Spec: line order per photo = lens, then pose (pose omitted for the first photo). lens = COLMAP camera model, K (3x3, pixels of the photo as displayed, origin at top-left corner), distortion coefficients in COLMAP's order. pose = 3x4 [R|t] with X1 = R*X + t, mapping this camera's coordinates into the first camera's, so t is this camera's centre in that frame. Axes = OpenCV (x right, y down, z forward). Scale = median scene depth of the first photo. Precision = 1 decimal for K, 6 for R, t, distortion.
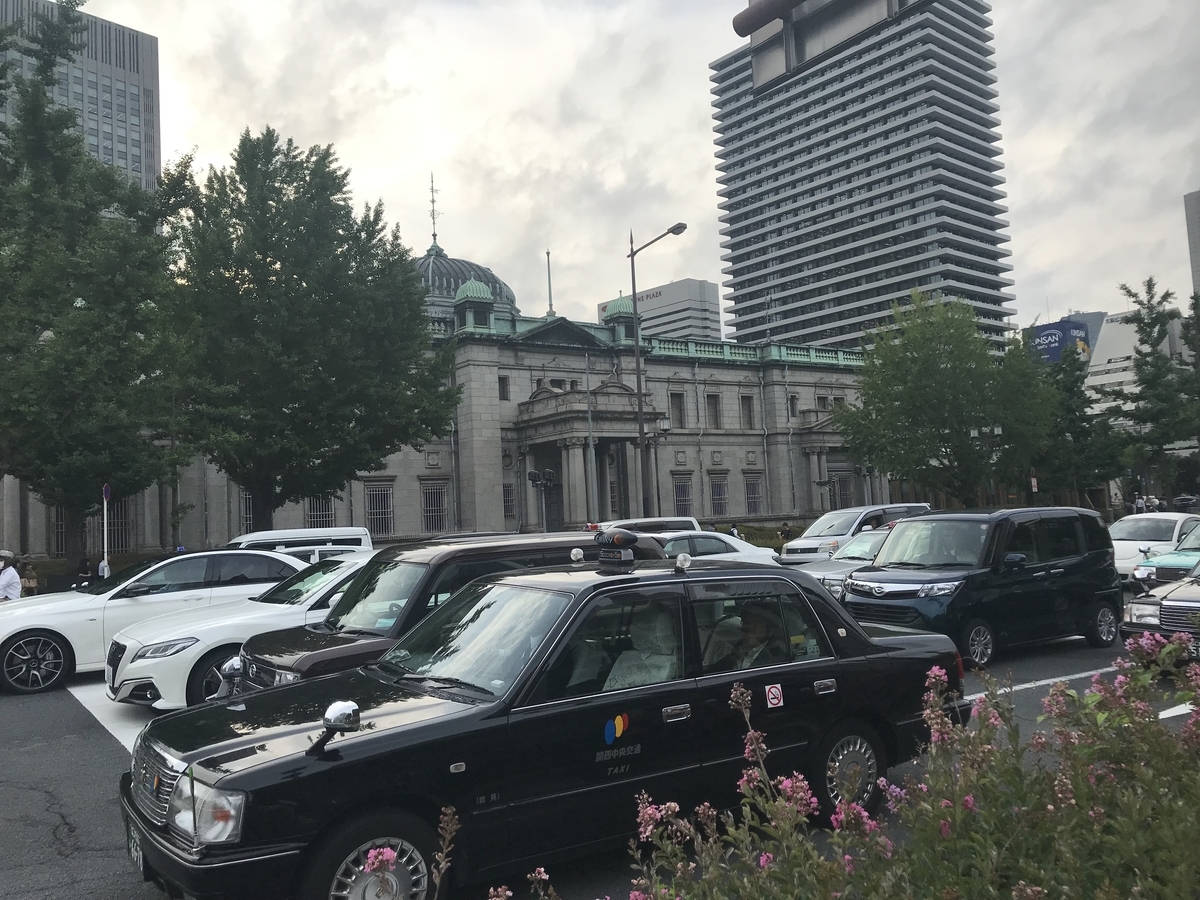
lens RADIAL K [[996.3, 0, 600.0], [0, 996.3, 450.0], [0, 0, 1]] dist [-0.004805, -0.002548]
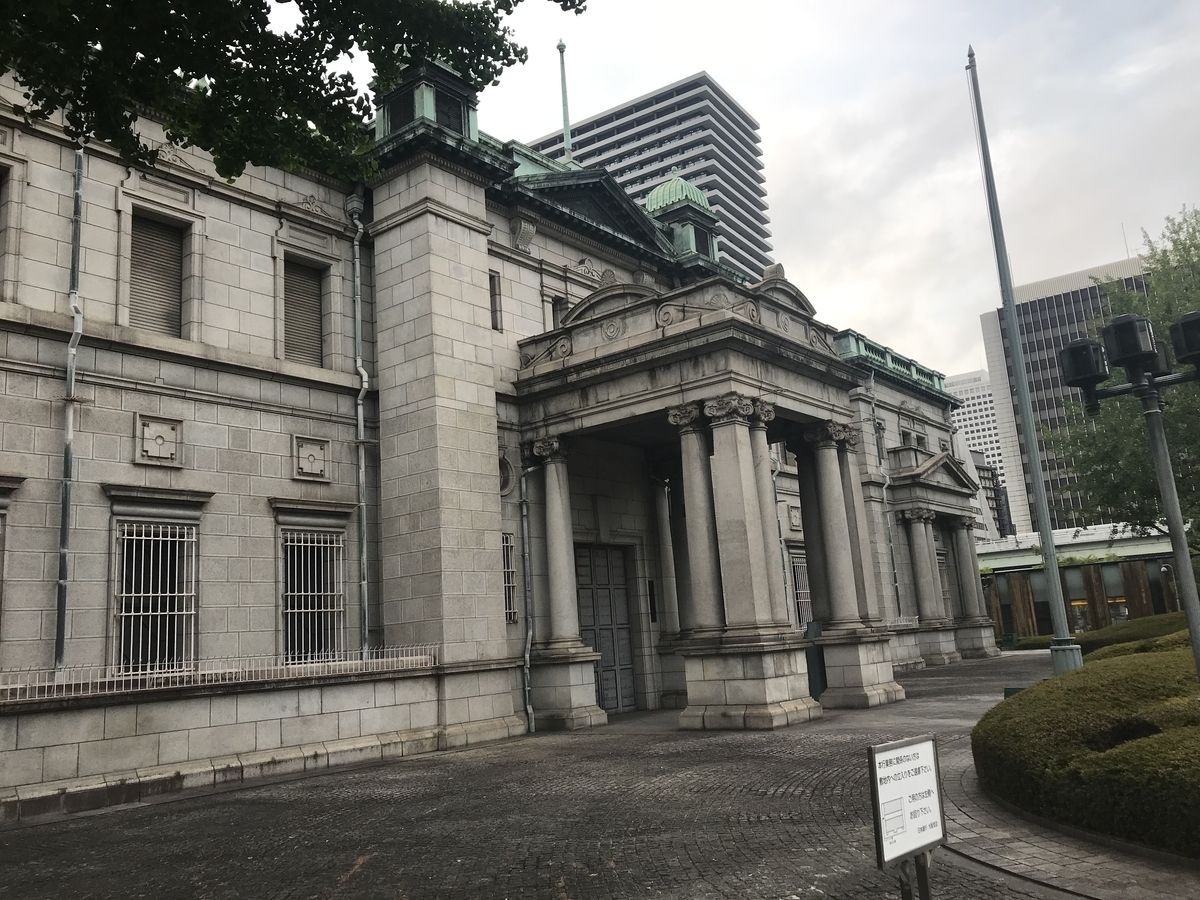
lens RADIAL K [[996.3, 0, 600.0], [0, 996.3, 450.0], [0, 0, 1]] dist [-0.004805, -0.002548]
pose [[0.961779, 0.039562, 0.270954, -0.164773], [-0.002066, 0.990528, -0.137293, 0.056025], [-0.273820, 0.131486, 0.952751, 0.622260]]
